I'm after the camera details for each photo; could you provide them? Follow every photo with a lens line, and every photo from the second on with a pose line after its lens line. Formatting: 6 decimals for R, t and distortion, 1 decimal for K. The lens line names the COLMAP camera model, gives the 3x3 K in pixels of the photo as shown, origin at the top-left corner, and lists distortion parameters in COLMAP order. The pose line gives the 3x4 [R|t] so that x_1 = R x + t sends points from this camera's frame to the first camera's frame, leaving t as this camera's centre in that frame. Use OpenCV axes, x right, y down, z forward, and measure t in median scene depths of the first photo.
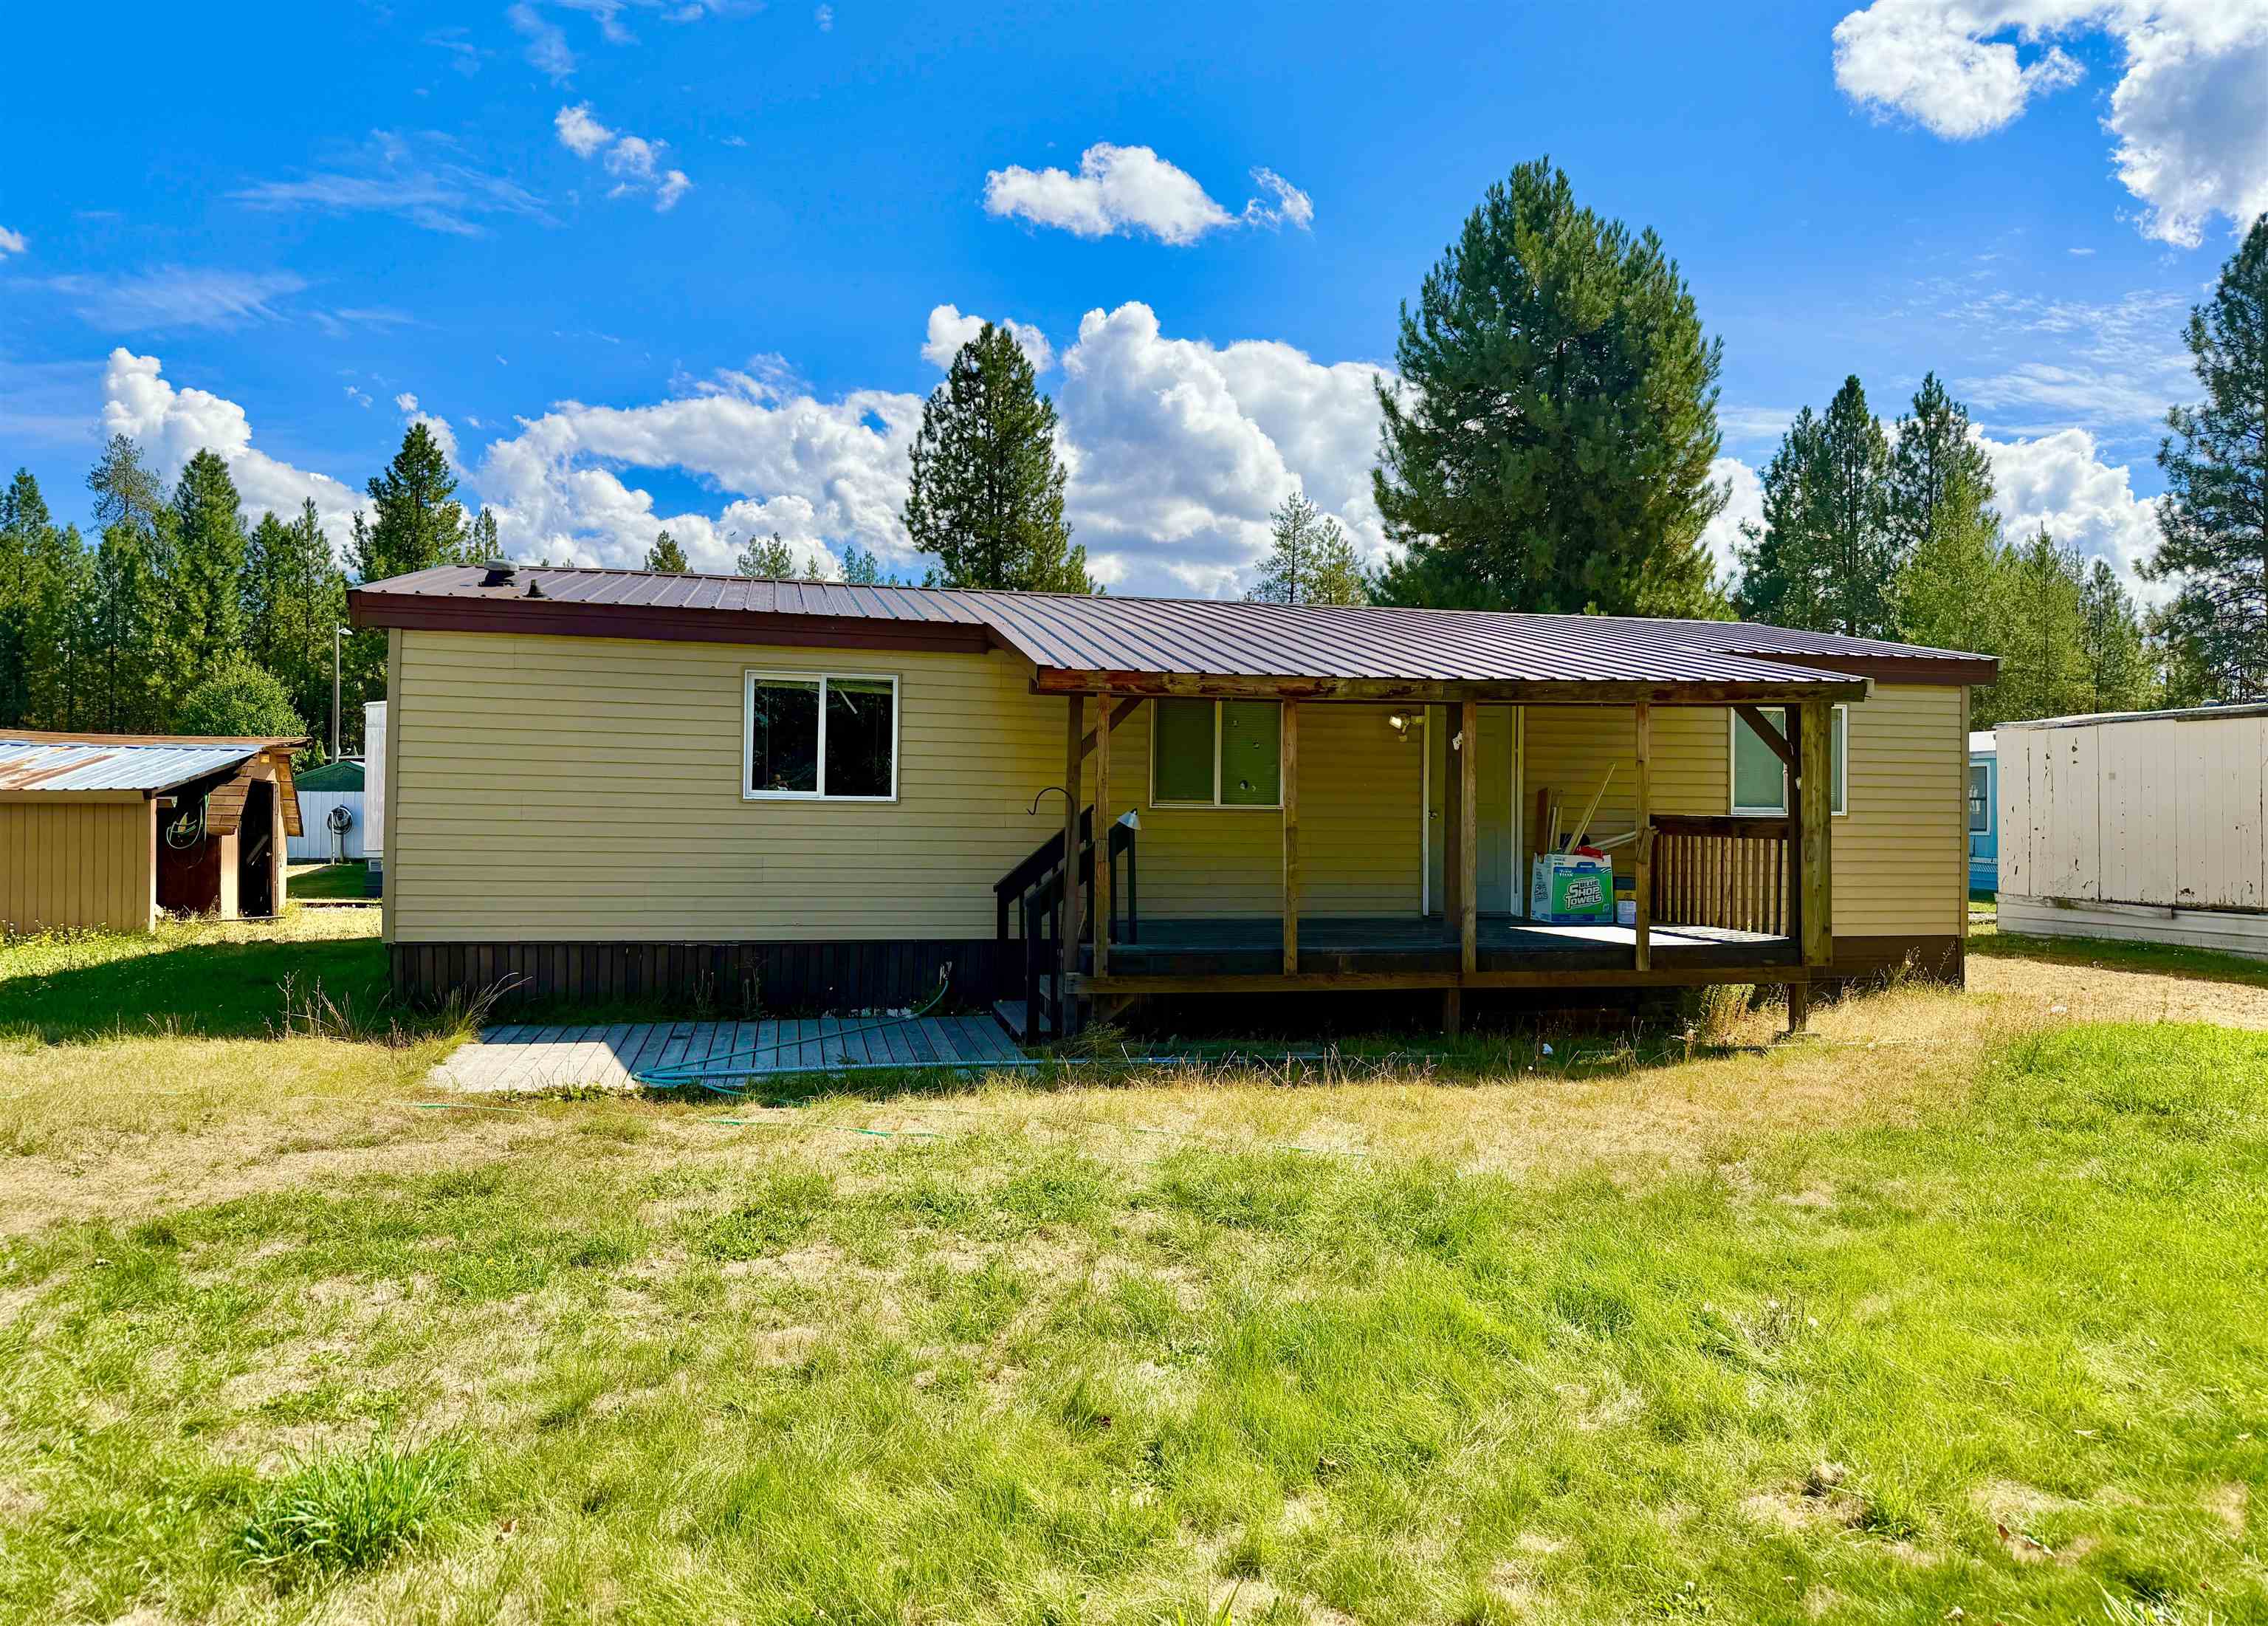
lens RADIAL K [[1757.8, 0, 1134.0], [0, 1757.8, 813.0], [0, 0, 1]] dist [0.055525, -0.006123]
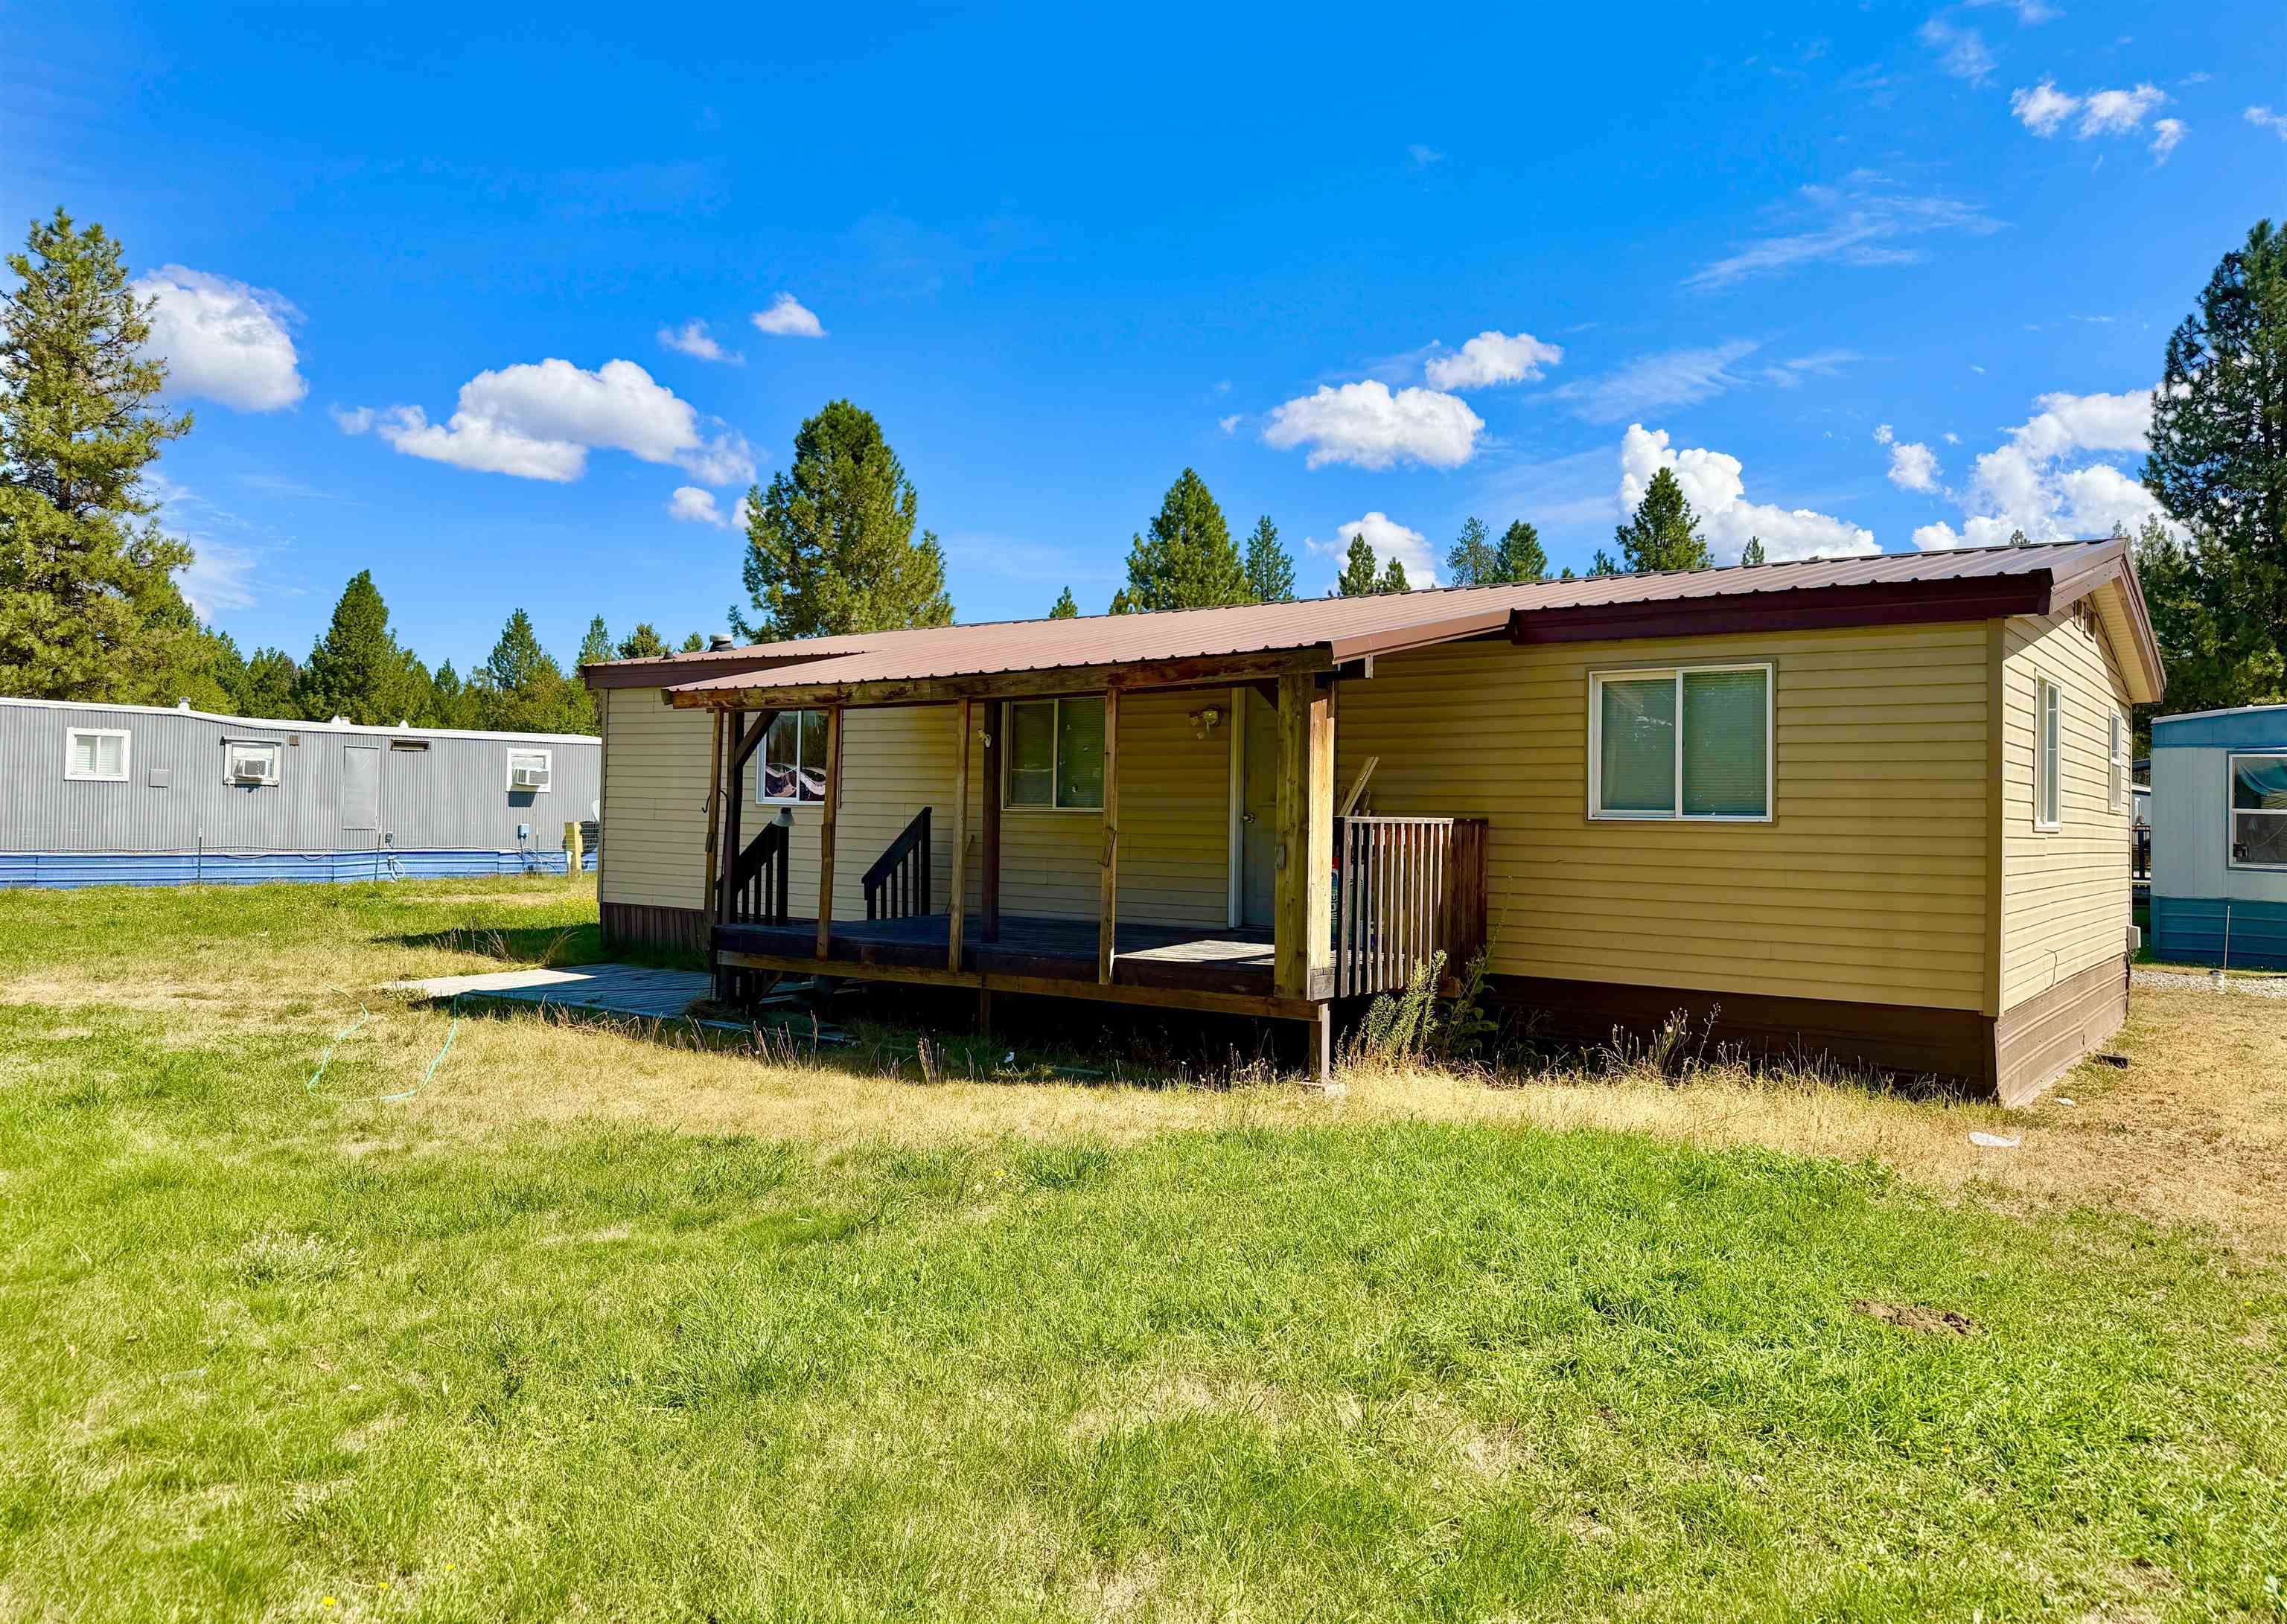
lens RADIAL K [[1699.9, 0, 1143.5], [0, 1699.9, 812.0], [0, 0, 1]] dist [0.091371, -0.124753]
pose [[0.644134, -0.003205, -0.764906, 0.259943], [-0.007184, 0.999922, -0.010240, 0.002633], [0.764879, 0.012091, 0.644061, 0.121412]]
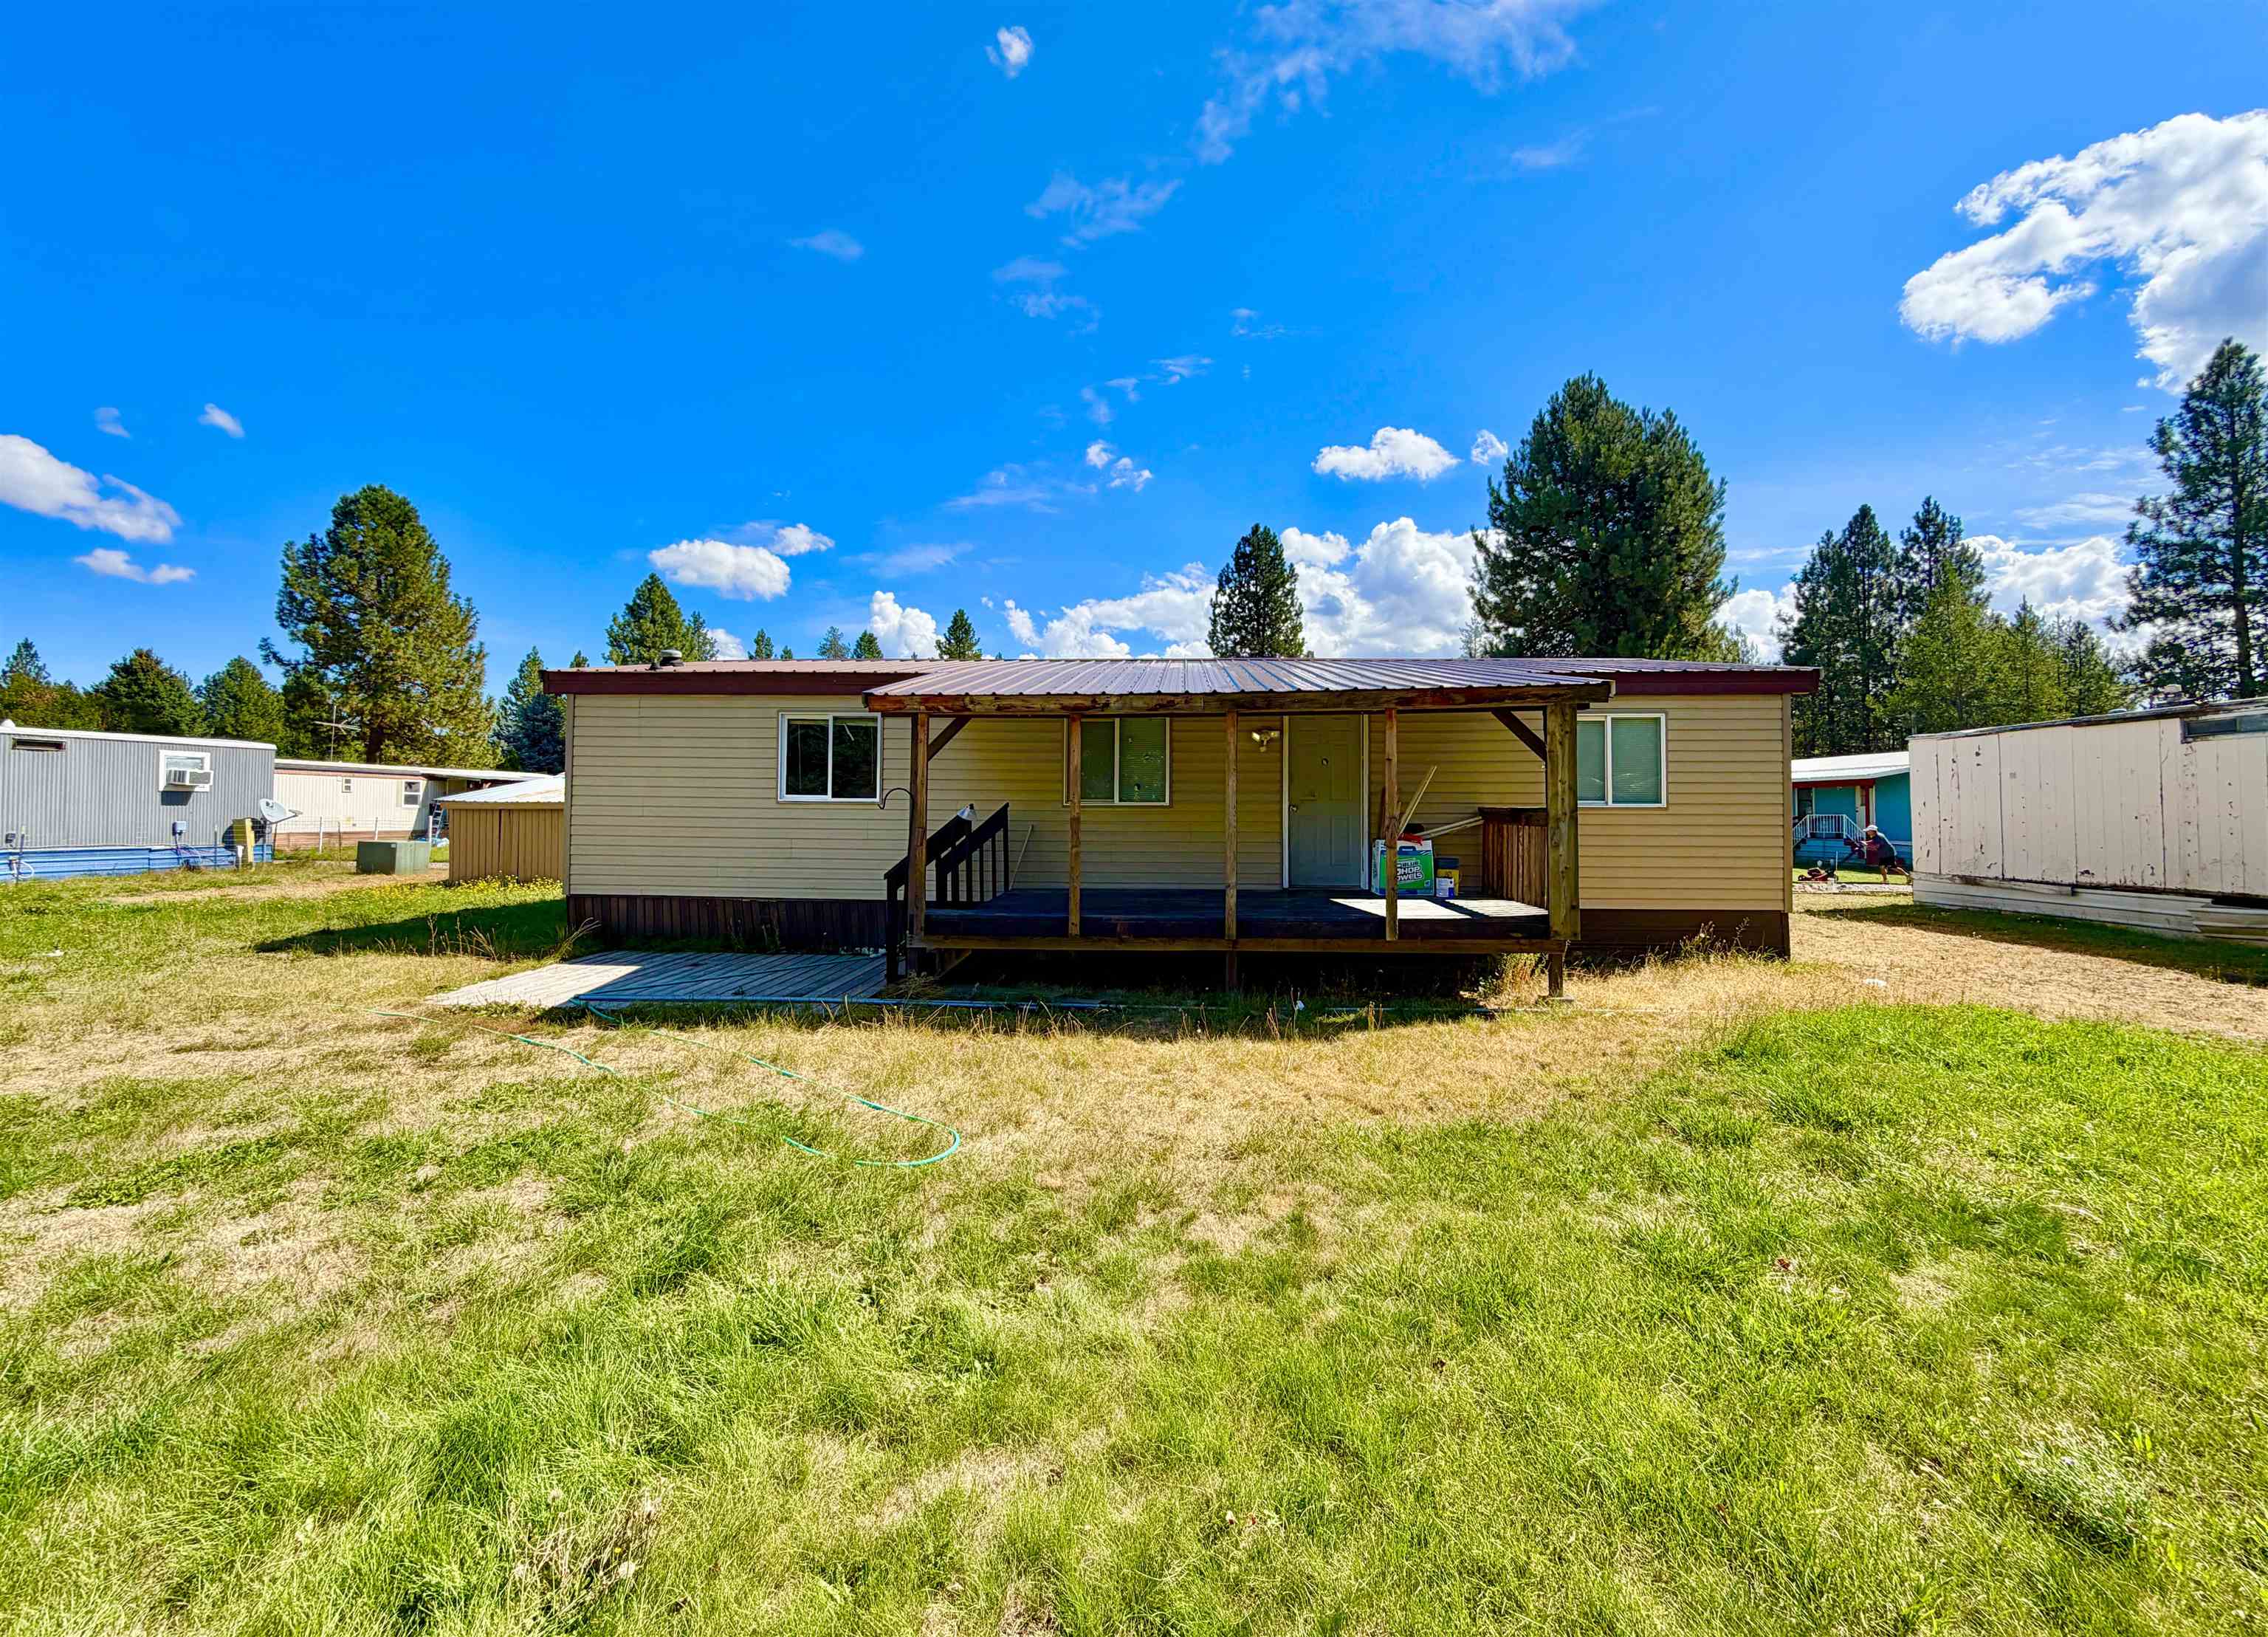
lens RADIAL K [[977.0, 0, 1114.2], [0, 977.0, 798.9], [0, 0, 1]] dist [0.000951, 0.013750]
pose [[0.954357, -0.009934, -0.298503, 0.082298], [0.004786, 0.999827, -0.017972, 0.001947], [0.298629, 0.015723, 0.954240, 0.090177]]
